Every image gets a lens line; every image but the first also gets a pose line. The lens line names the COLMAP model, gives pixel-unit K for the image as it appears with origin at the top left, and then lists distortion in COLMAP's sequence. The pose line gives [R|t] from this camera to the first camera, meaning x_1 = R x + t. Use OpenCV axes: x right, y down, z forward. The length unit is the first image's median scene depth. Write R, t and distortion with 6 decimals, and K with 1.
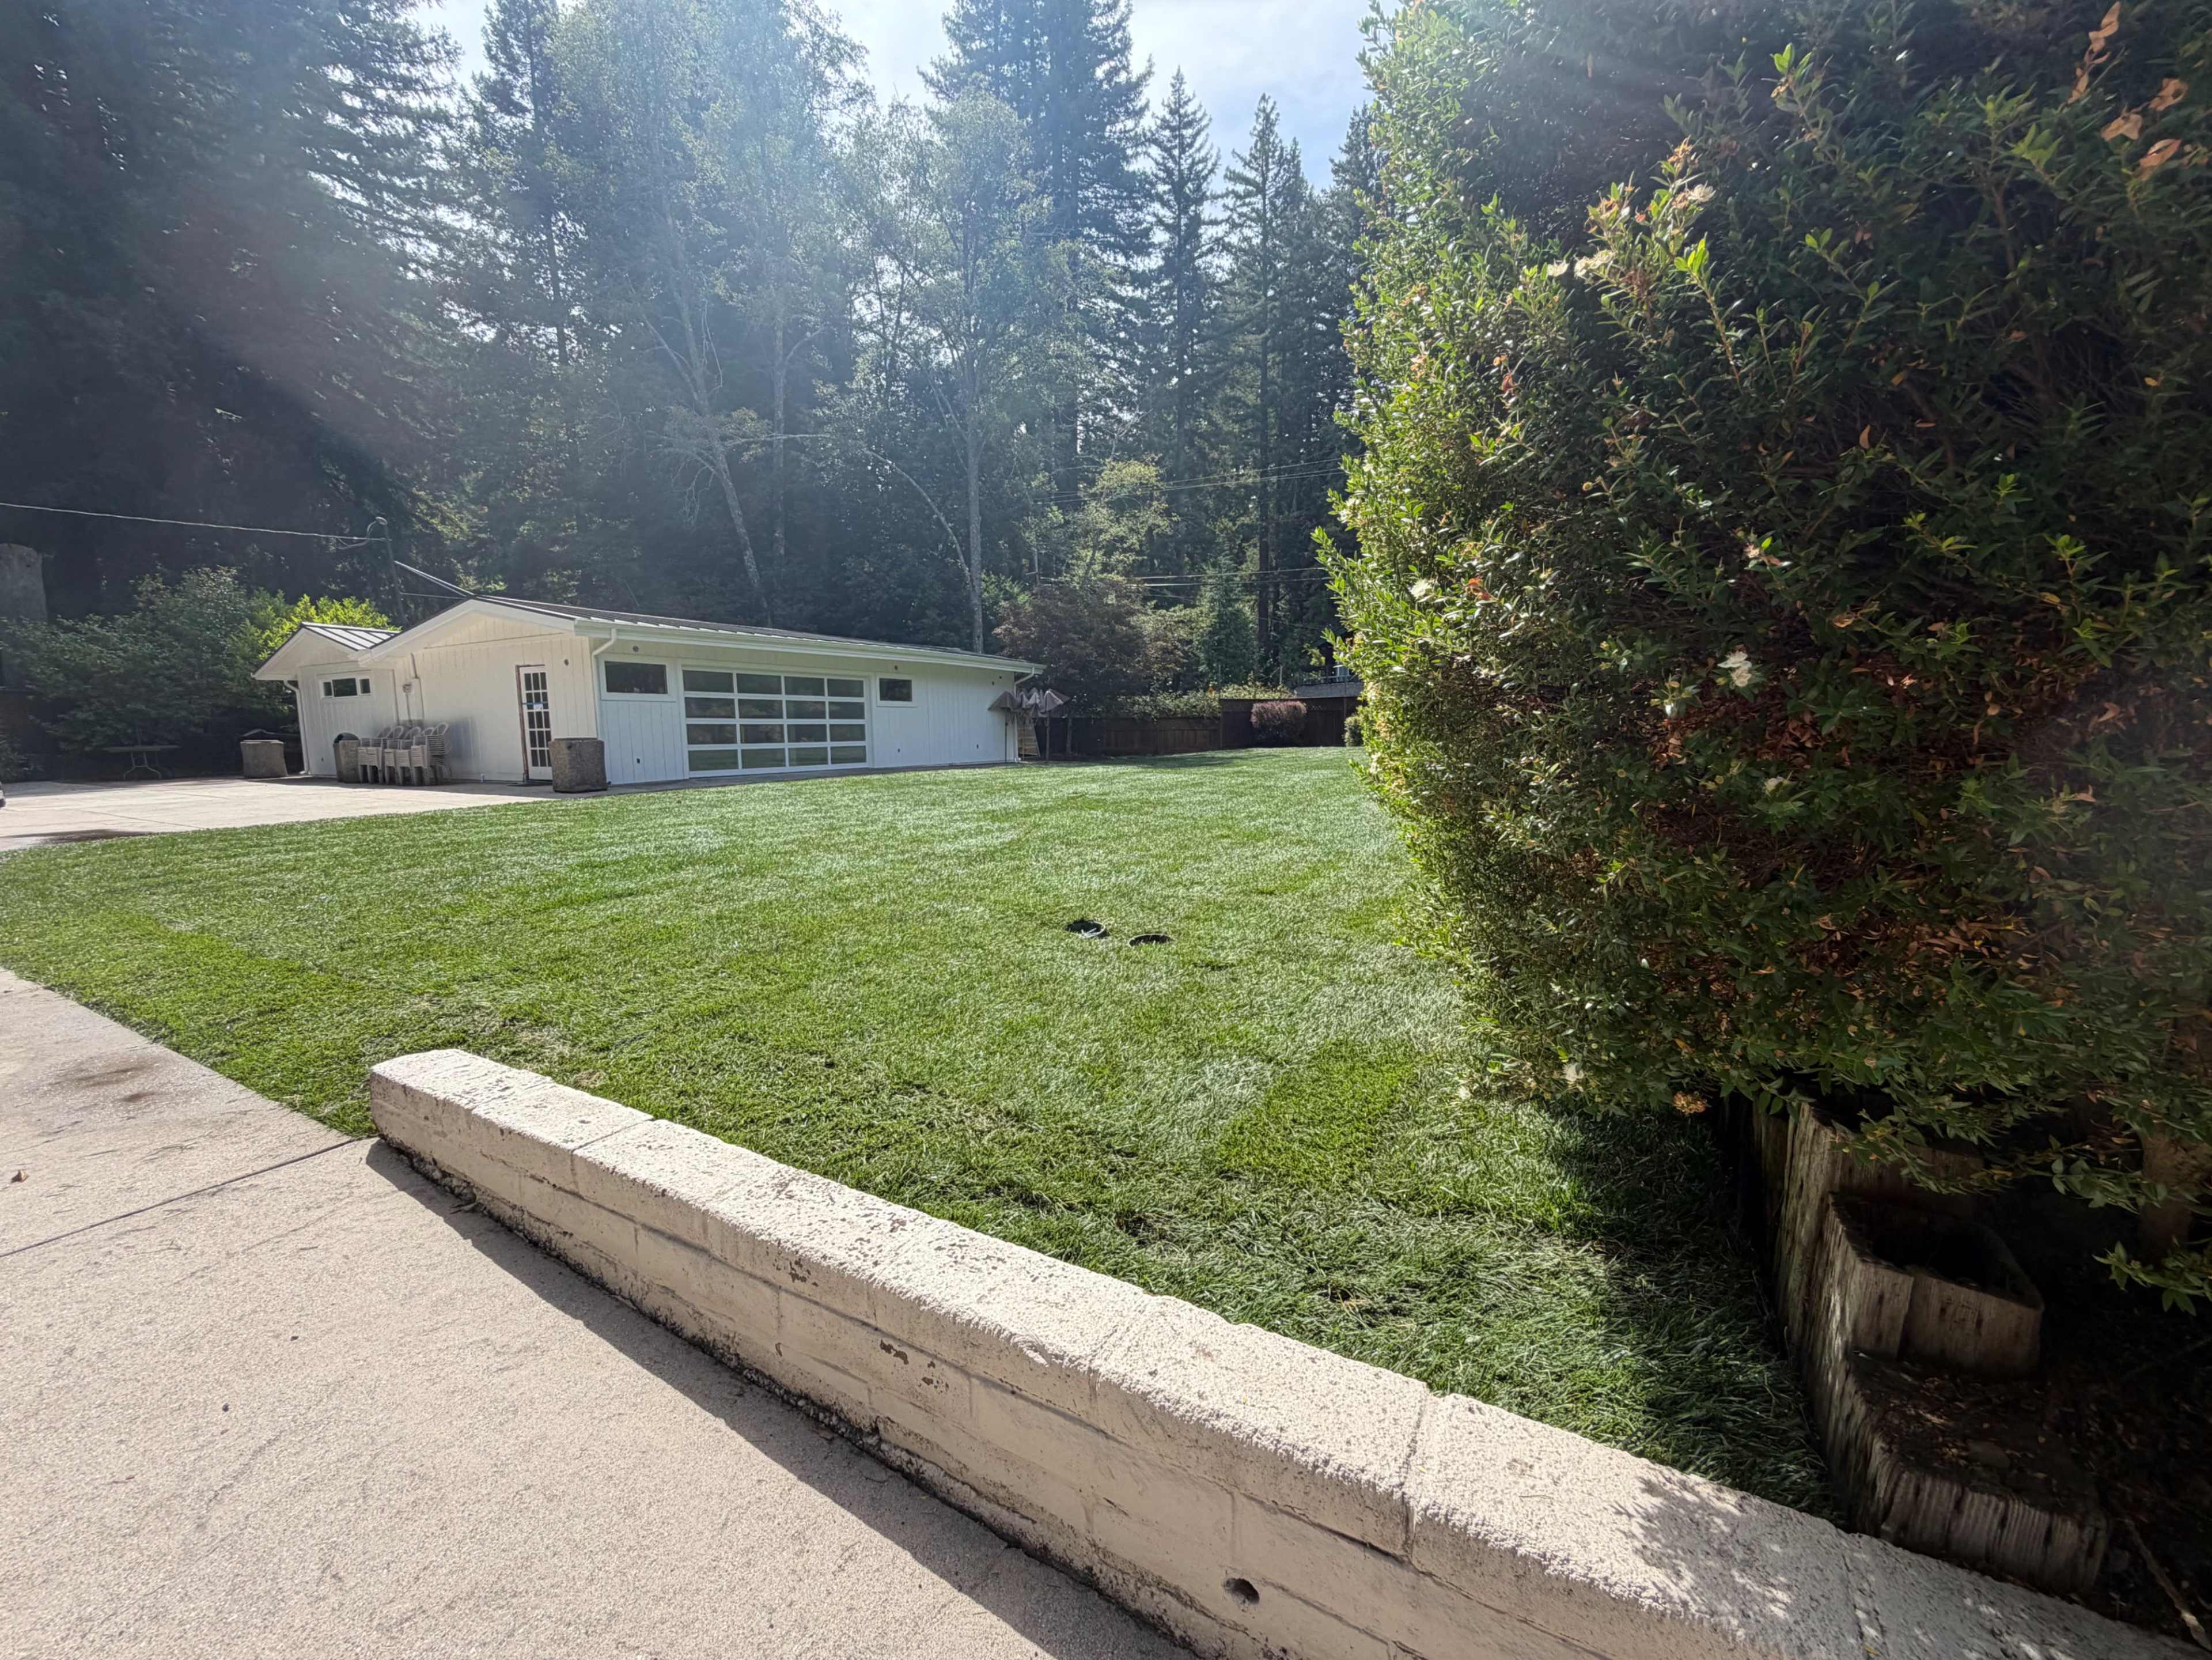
lens RADIAL K [[884.5, 0, 1101.1], [0, 884.5, 833.0], [0, 0, 1]] dist [0.002931, -0.000481]
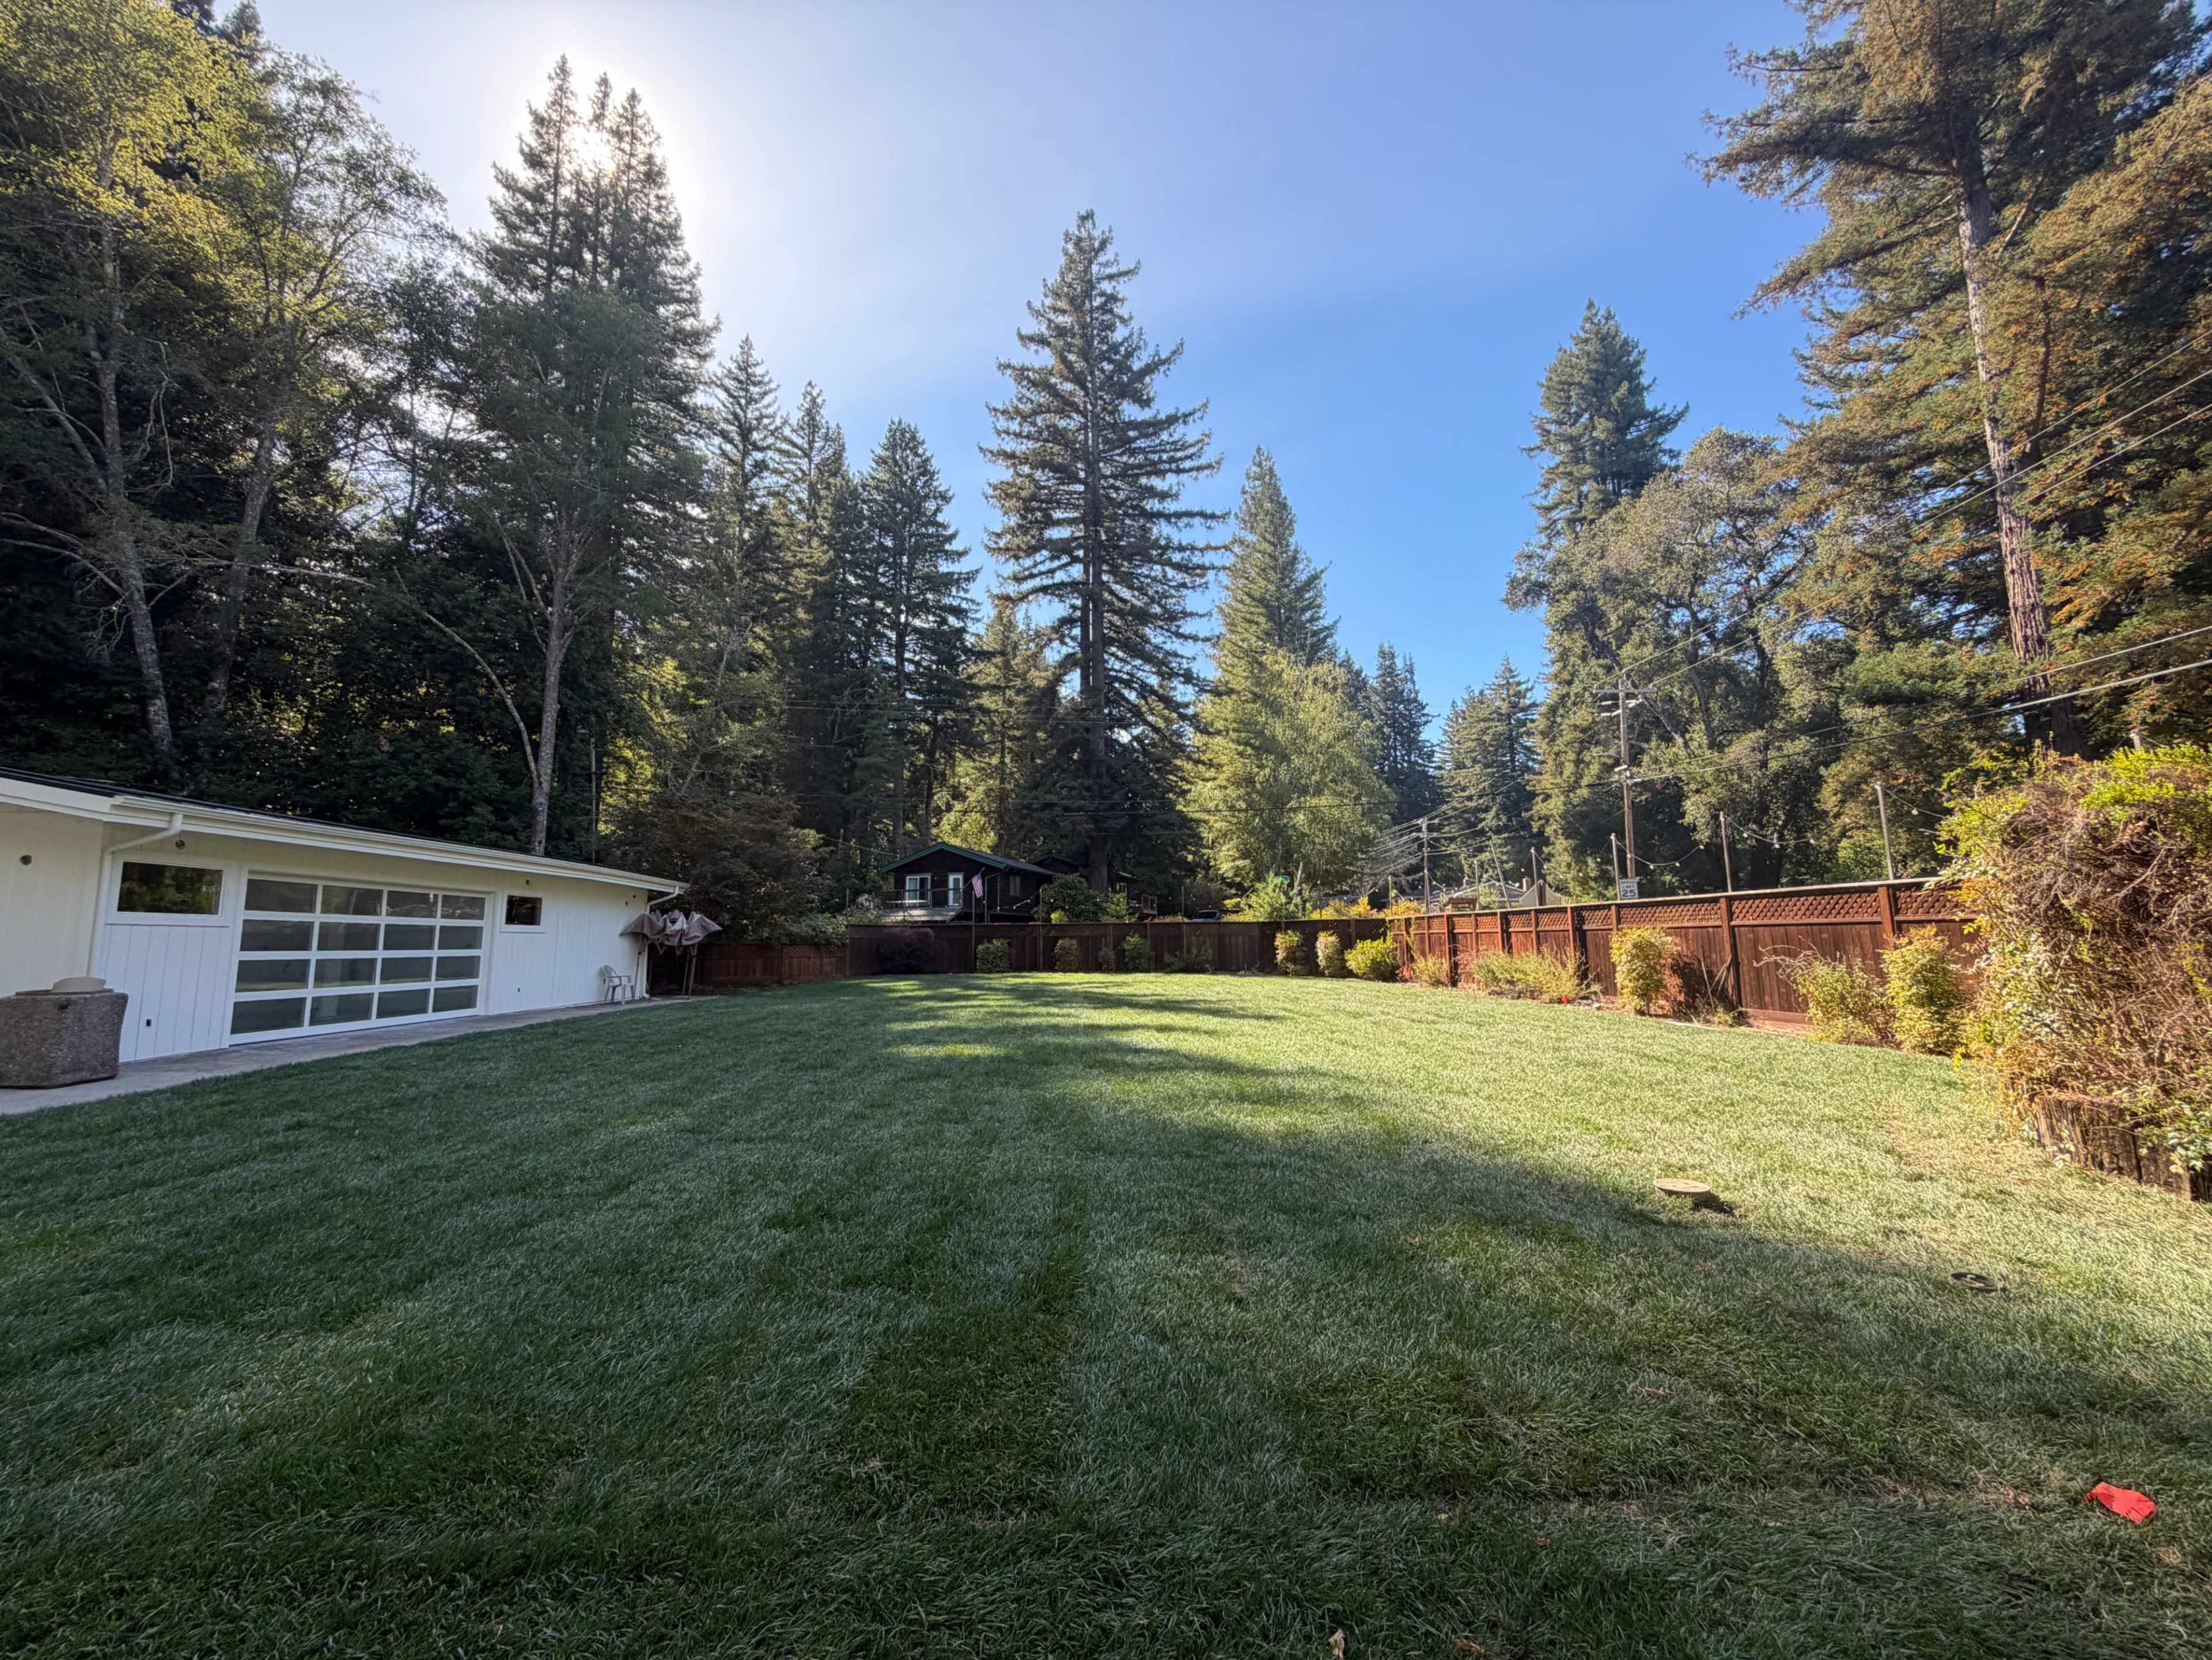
lens RADIAL K [[884.5, 0, 1100.4], [0, 884.5, 831.4], [0, 0, 1]] dist [0.002931, -0.000481]
pose [[0.842345, 0.075120, 0.533677, -0.134478], [0.058203, 0.971767, -0.228652, -0.013699], [-0.535786, 0.223666, 0.814191, 0.051732]]
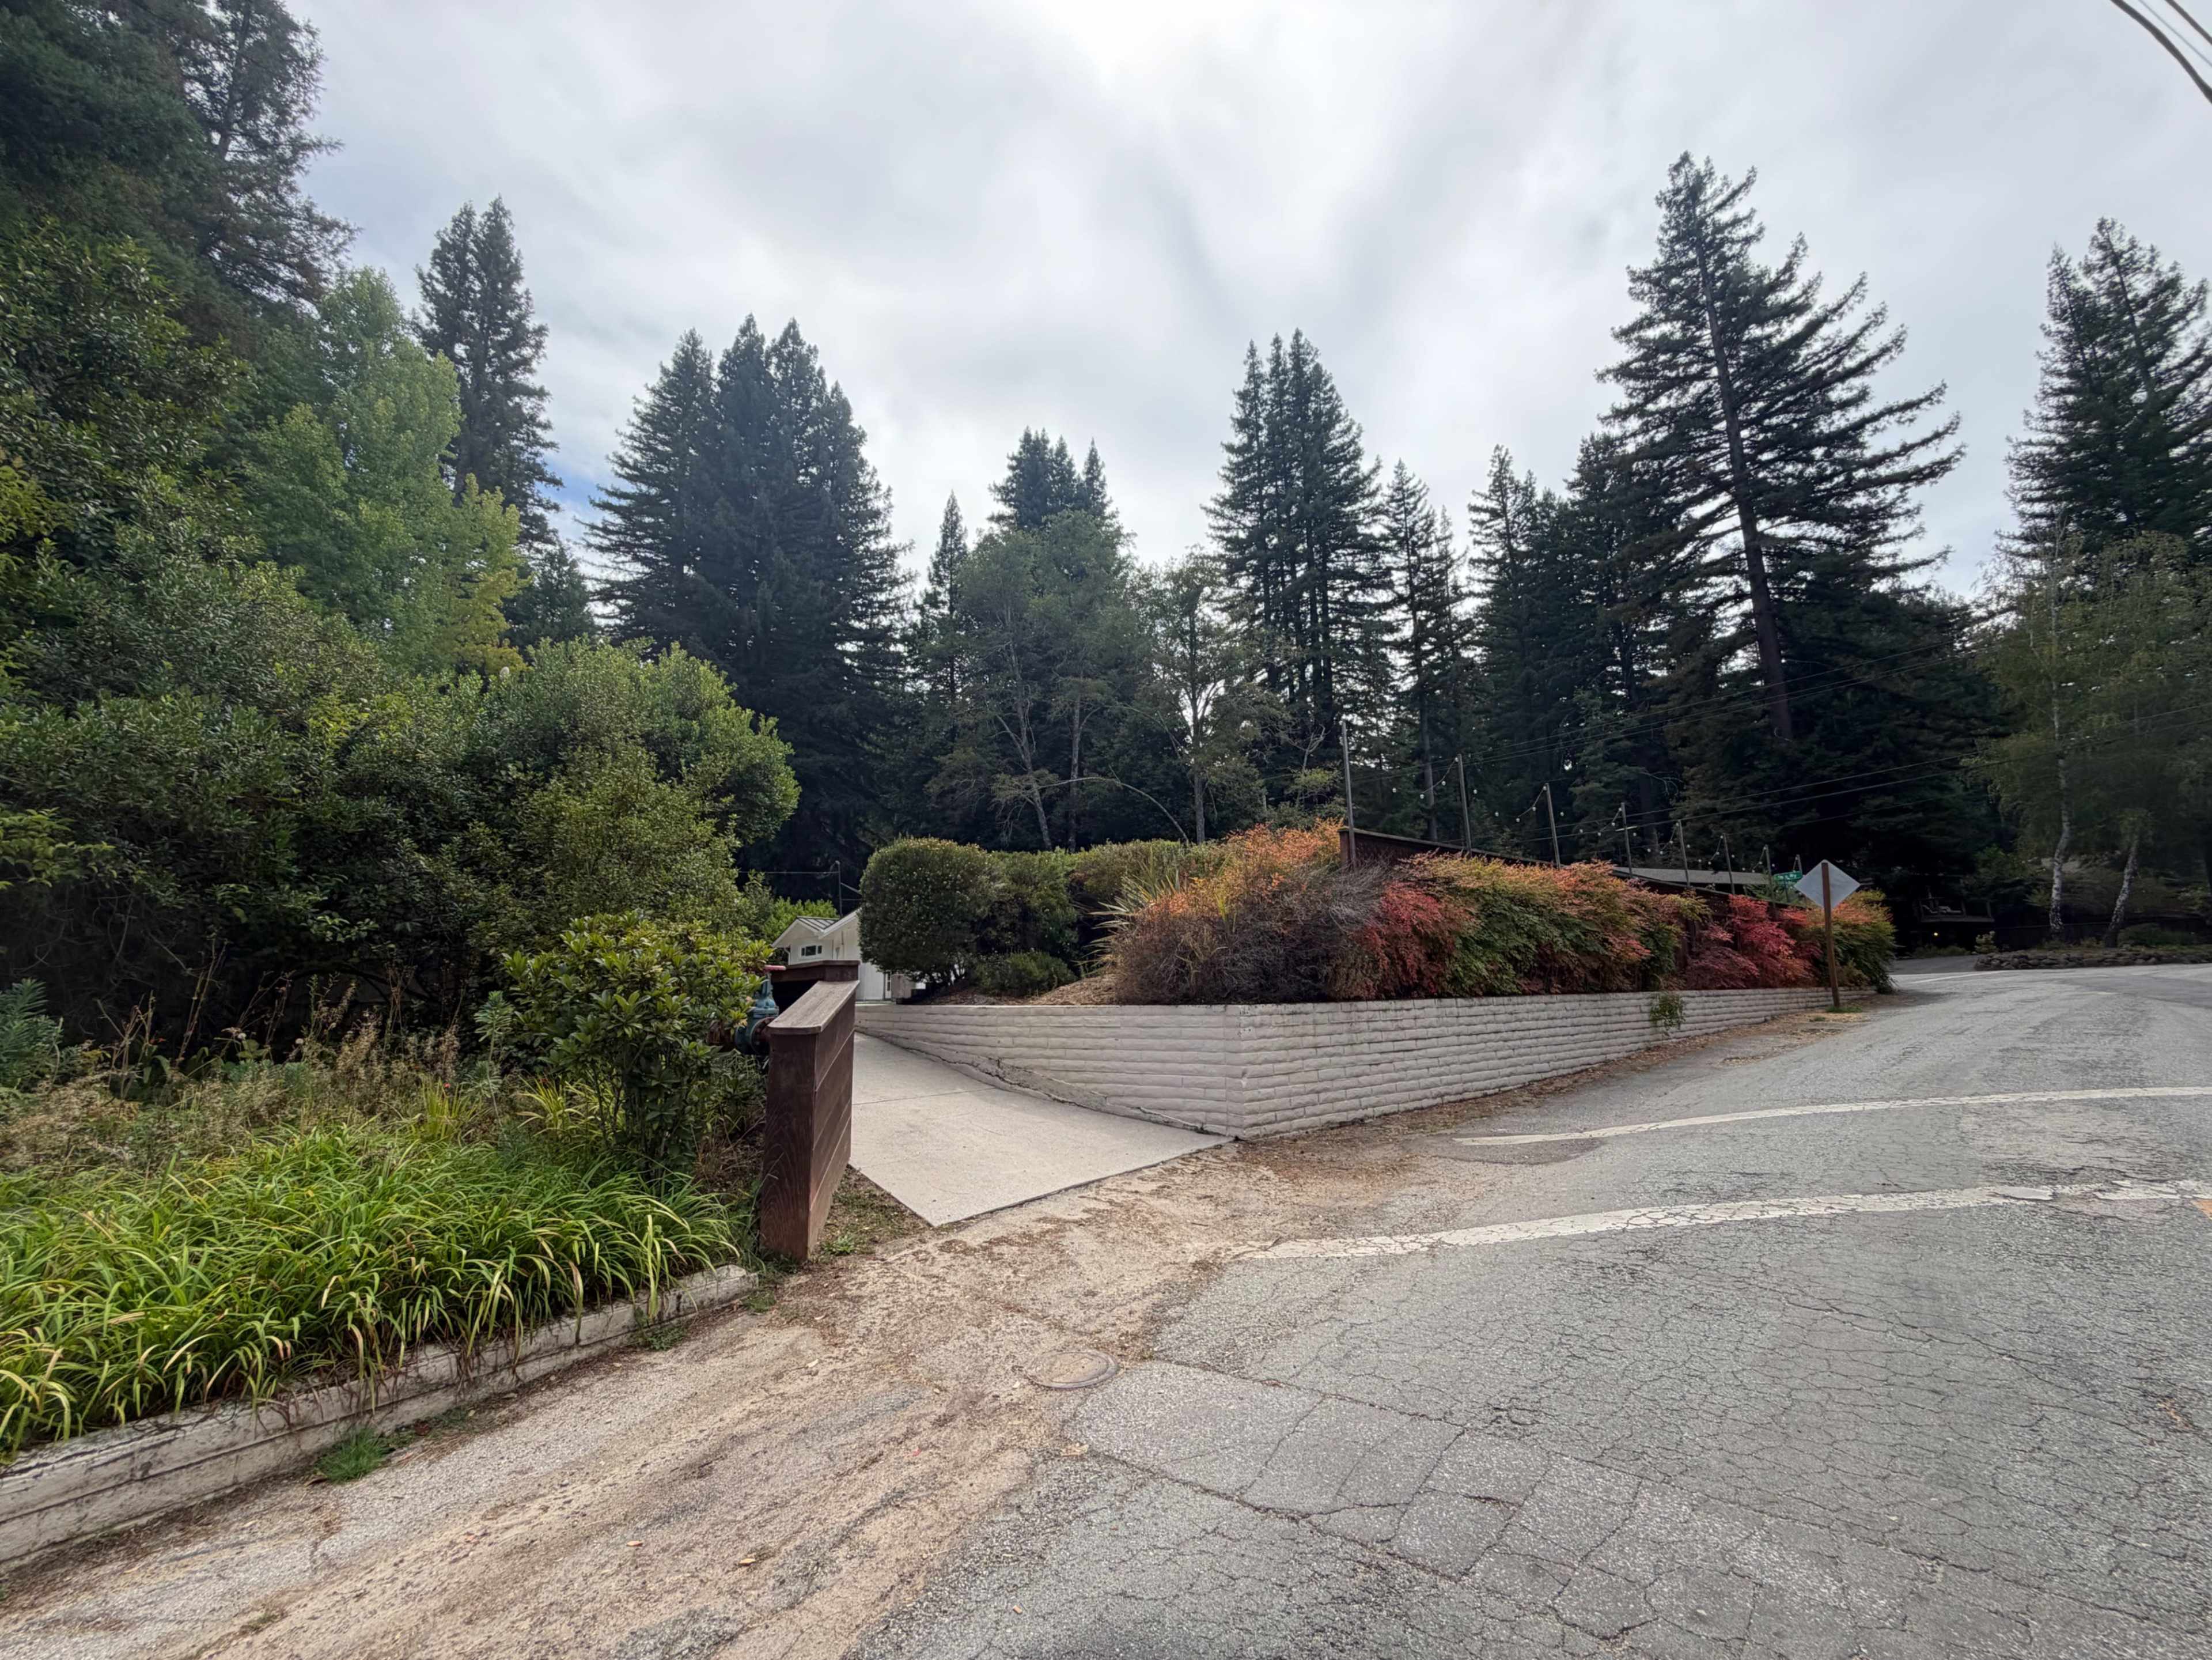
lens RADIAL K [[884.5, 0, 1103.8], [0, 884.5, 831.9], [0, 0, 1]] dist [0.002931, -0.000481]
pose [[0.926531, -0.069969, -0.369655, 0.209582], [-0.039812, 0.958802, -0.281271, 0.047688], [0.374106, 0.275323, 0.885574, -0.240207]]
